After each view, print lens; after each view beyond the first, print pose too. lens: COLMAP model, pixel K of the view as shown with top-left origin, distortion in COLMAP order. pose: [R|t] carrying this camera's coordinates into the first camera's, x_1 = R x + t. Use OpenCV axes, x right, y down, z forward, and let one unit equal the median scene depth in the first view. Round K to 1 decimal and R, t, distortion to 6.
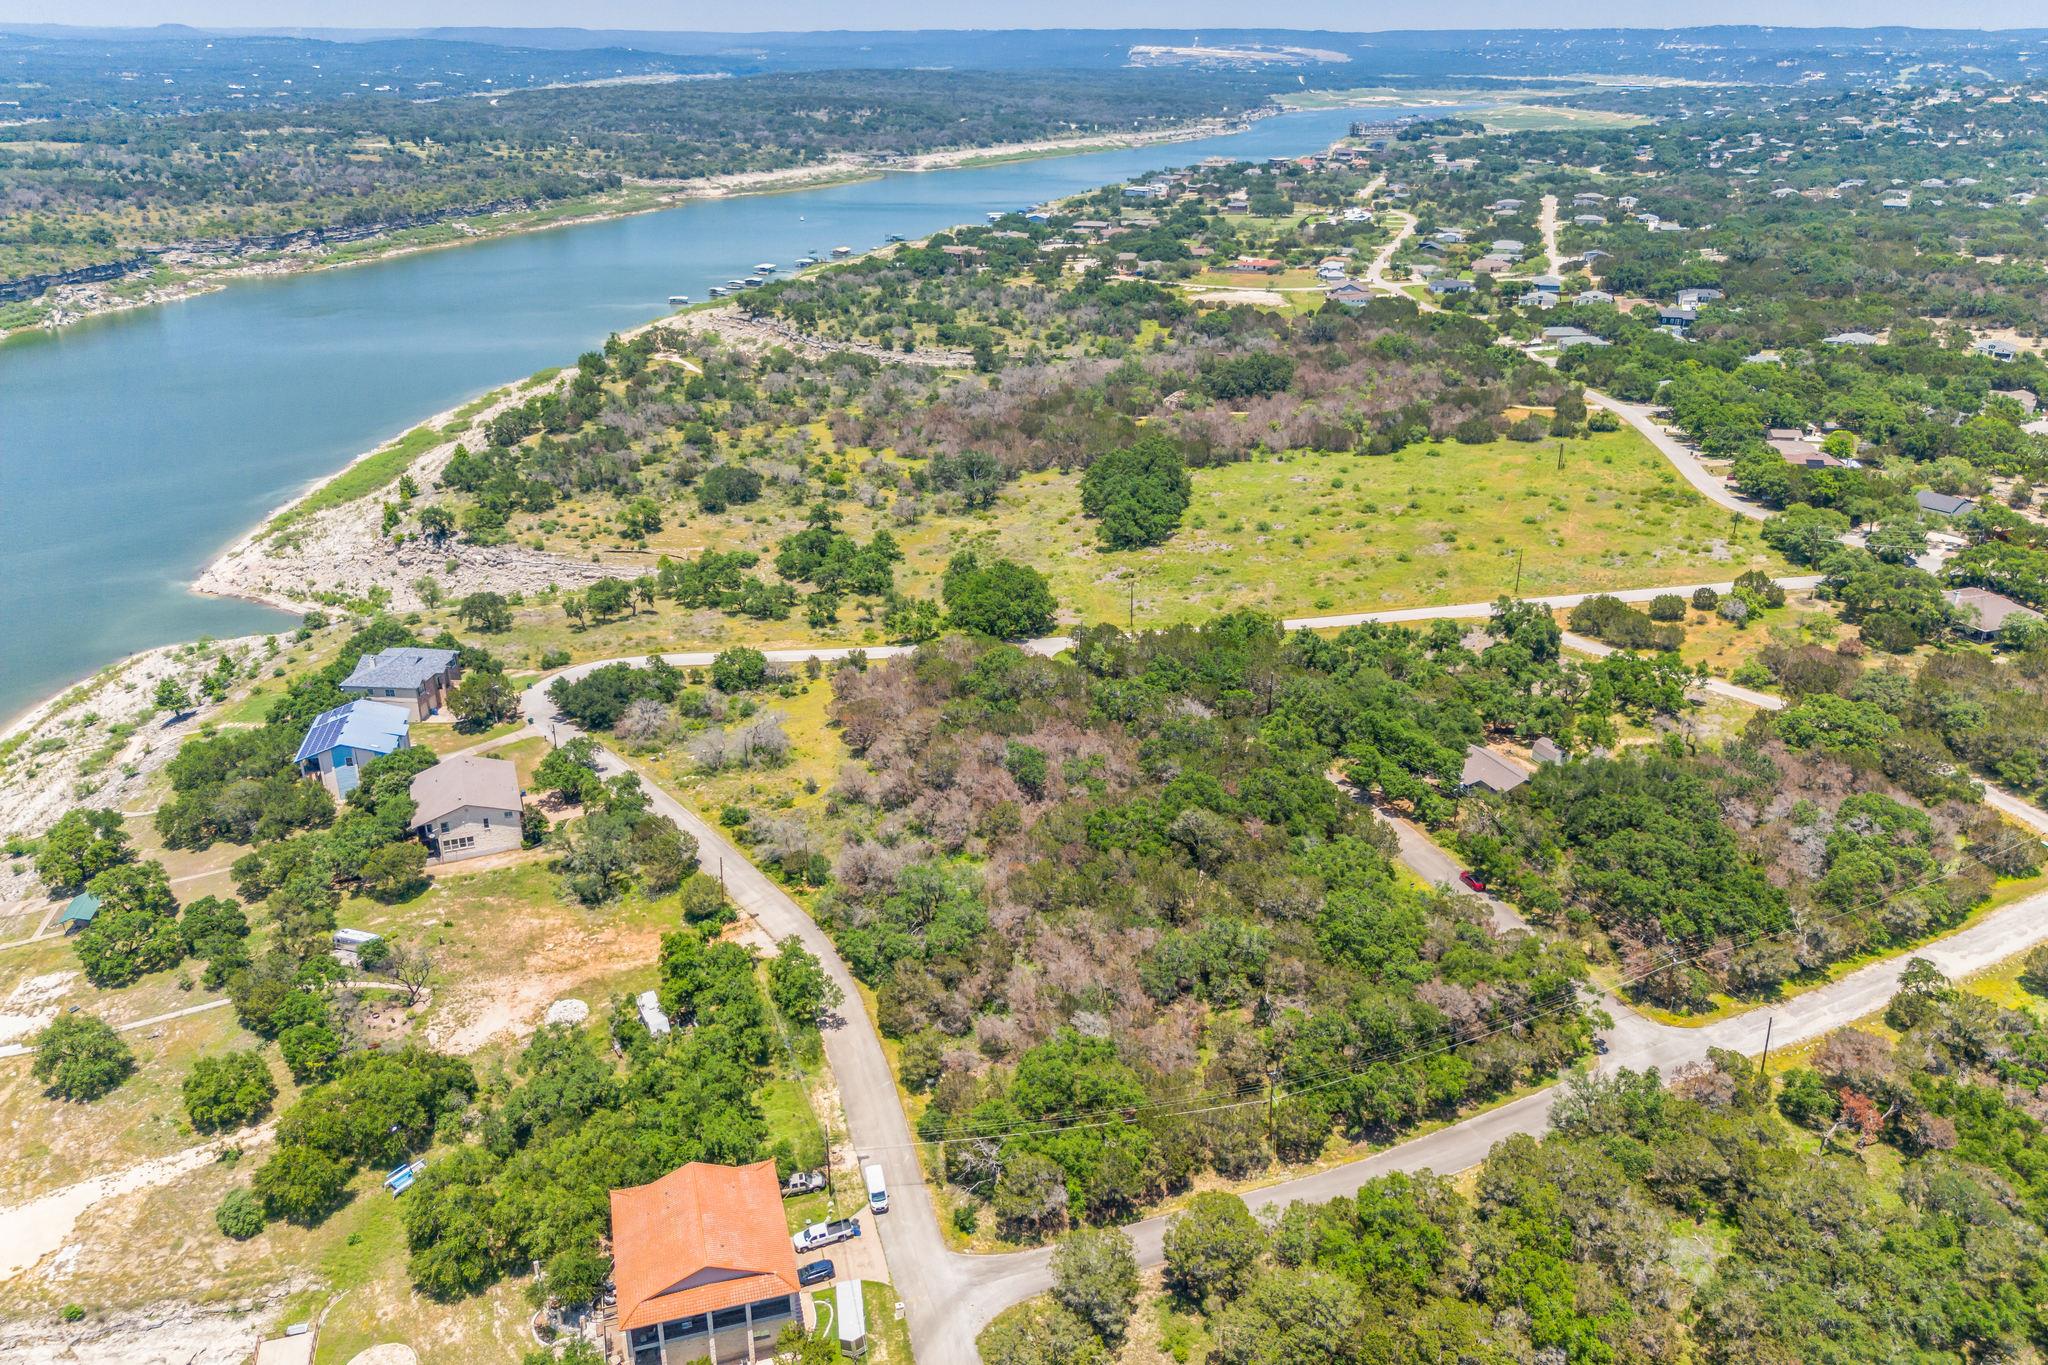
lens RADIAL K [[1496.4, 0, 1013.3], [0, 1496.4, 682.2], [0, 0, 1]] dist [0.047382, -0.025575]
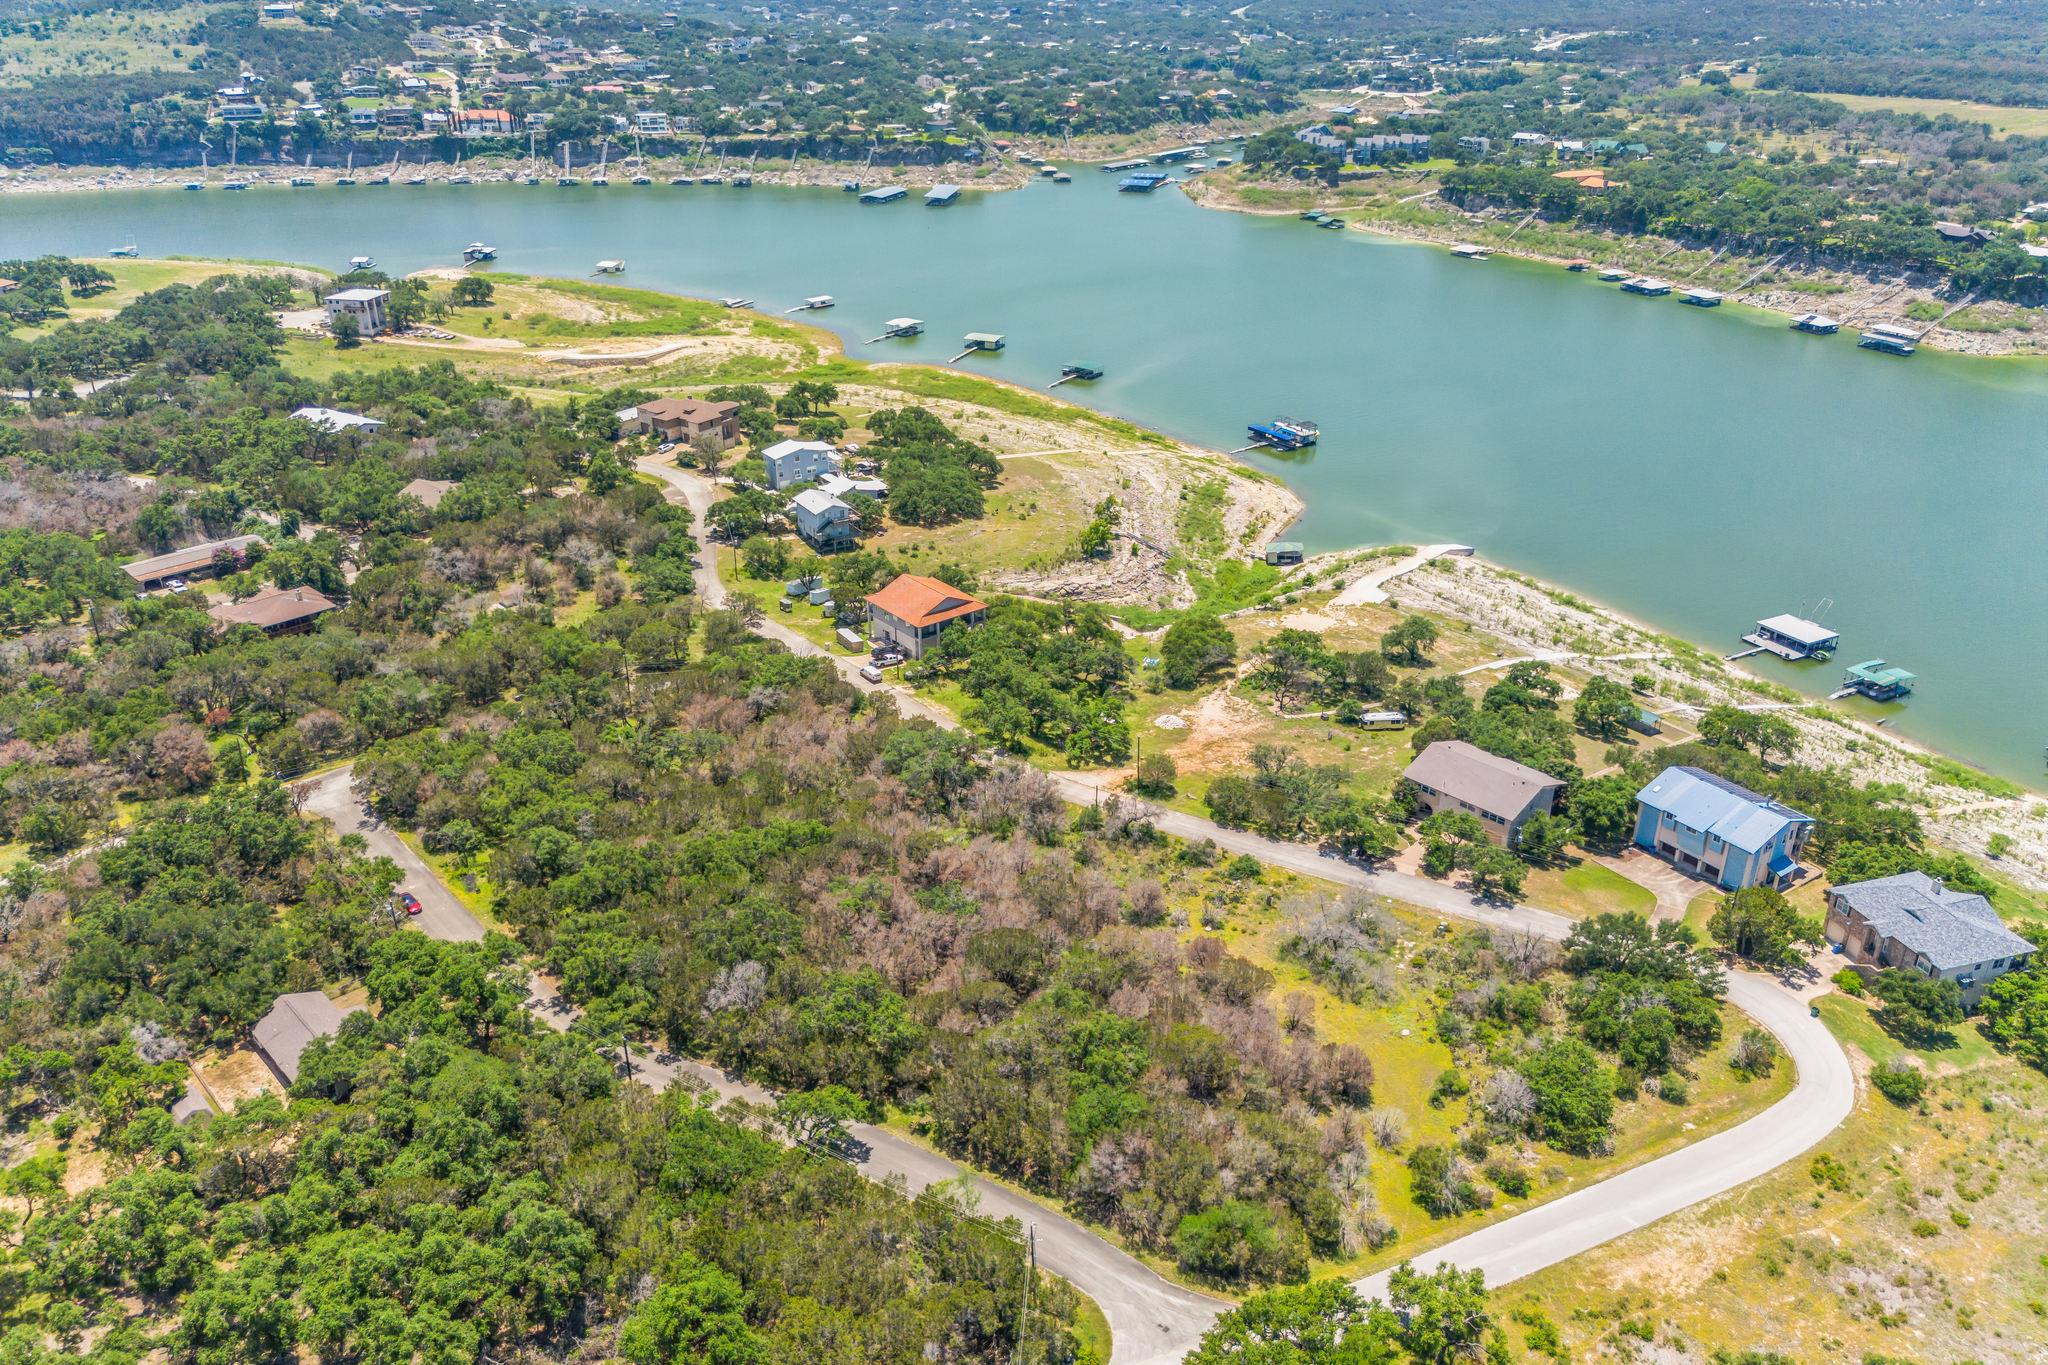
lens RADIAL K [[1510.4, 0, 1027.9], [0, 1510.4, 685.8], [0, 0, 1]] dist [0.051186, -0.034335]
pose [[-0.925154, 0.167468, -0.340653, 0.074012], [-0.146787, 0.669773, 0.727913, -0.207816], [0.350062, 0.723435, -0.595061, 0.475642]]
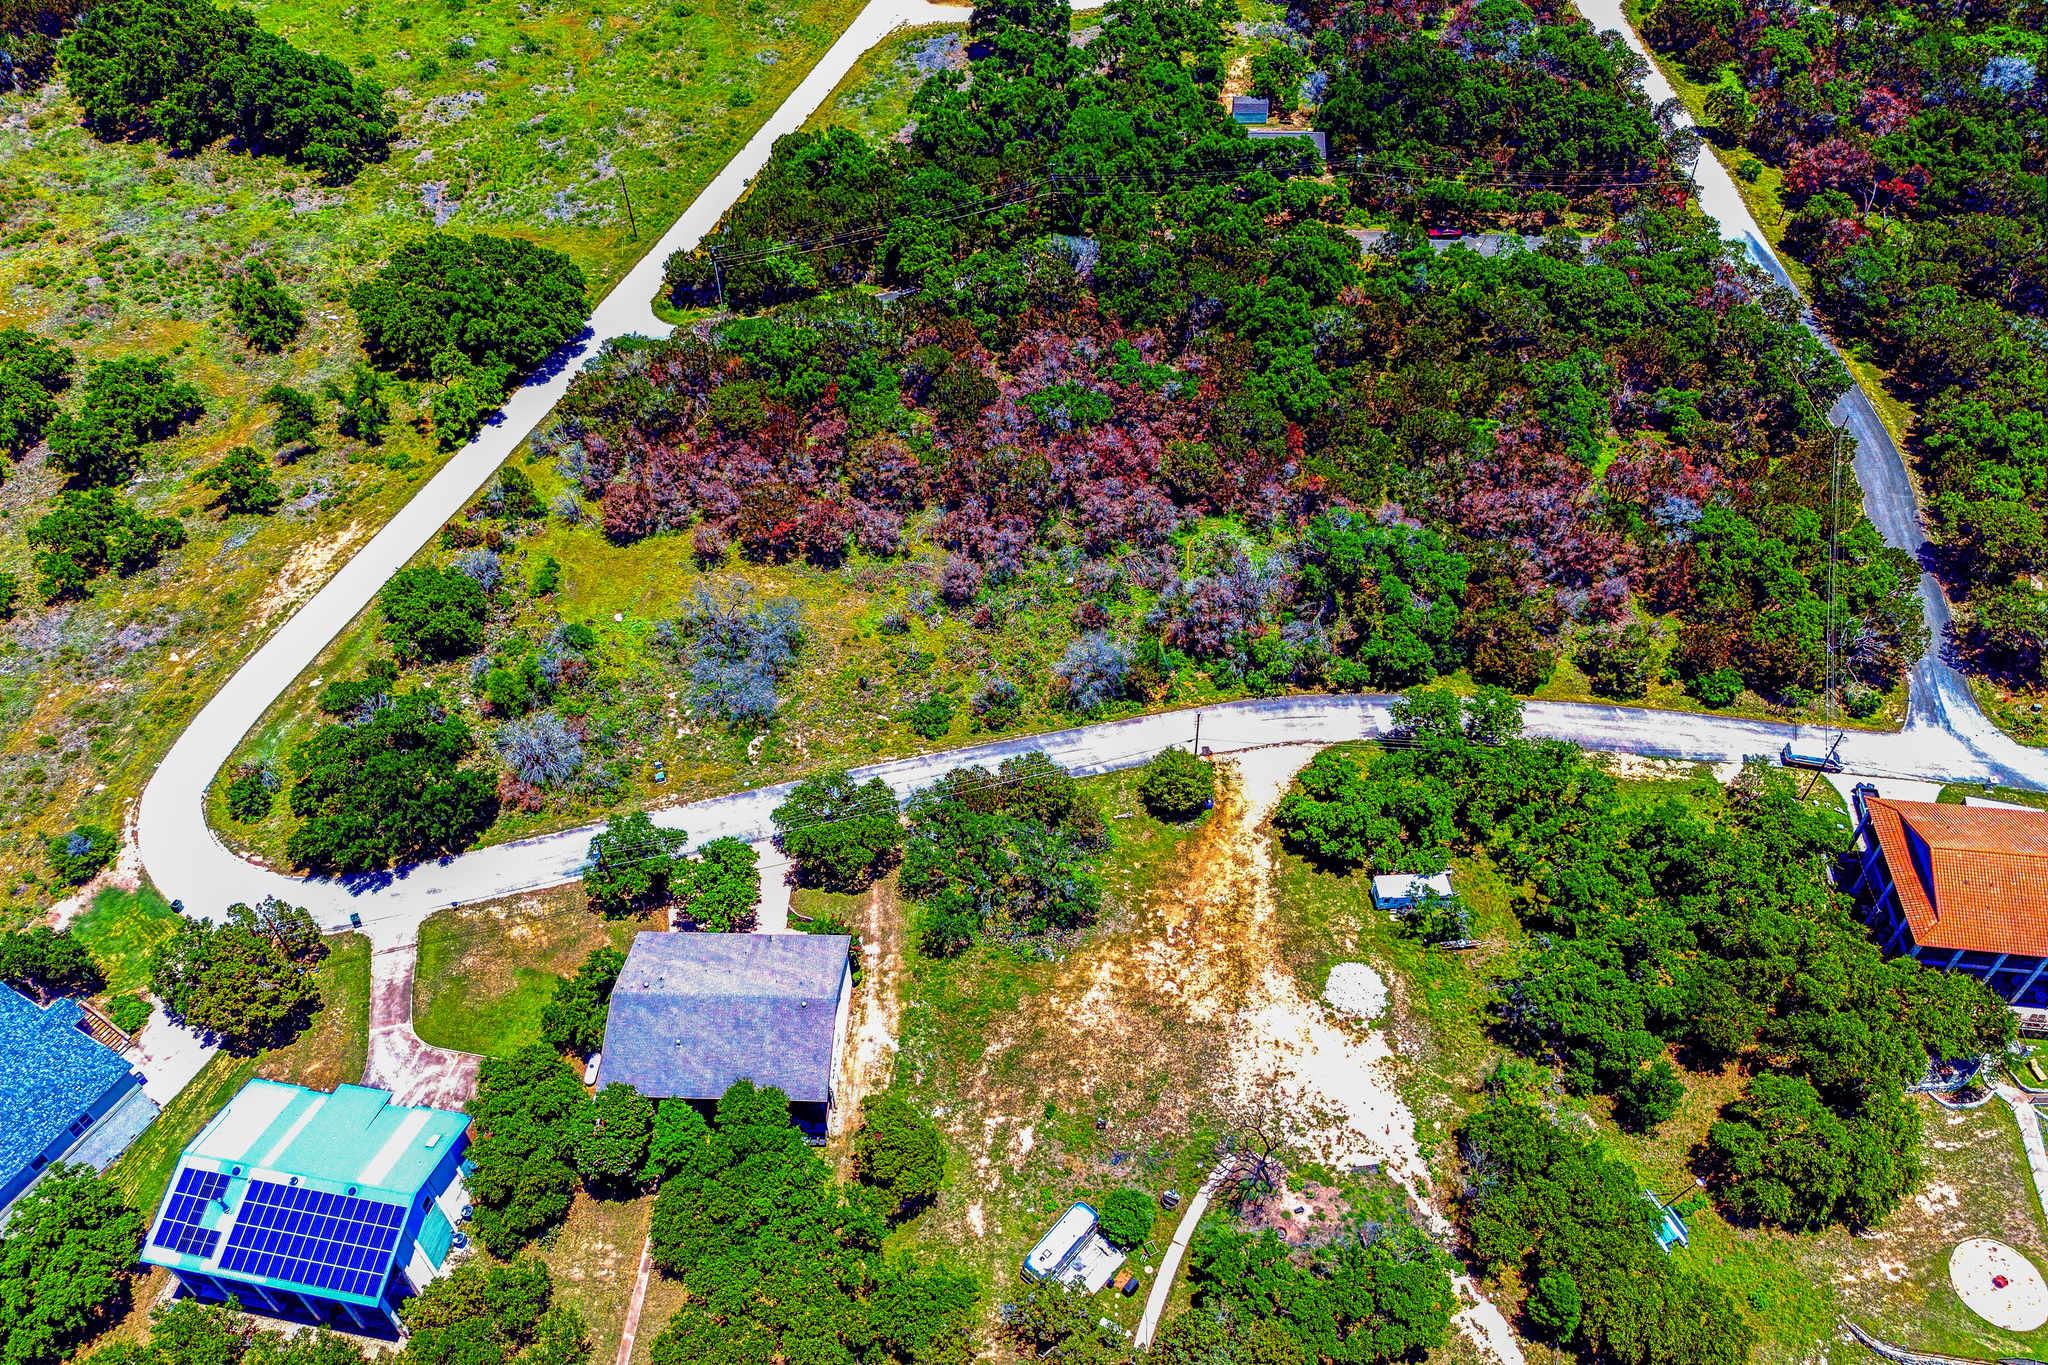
lens RADIAL K [[1510.4, 0, 1027.9], [0, 1510.4, 685.8], [0, 0, 1]] dist [0.051186, -0.034335]
pose [[0.394151, -0.658979, 0.640619, -0.196130], [0.364159, 0.751976, 0.549473, -0.089229], [-0.843821, 0.016712, 0.536365, 0.207118]]
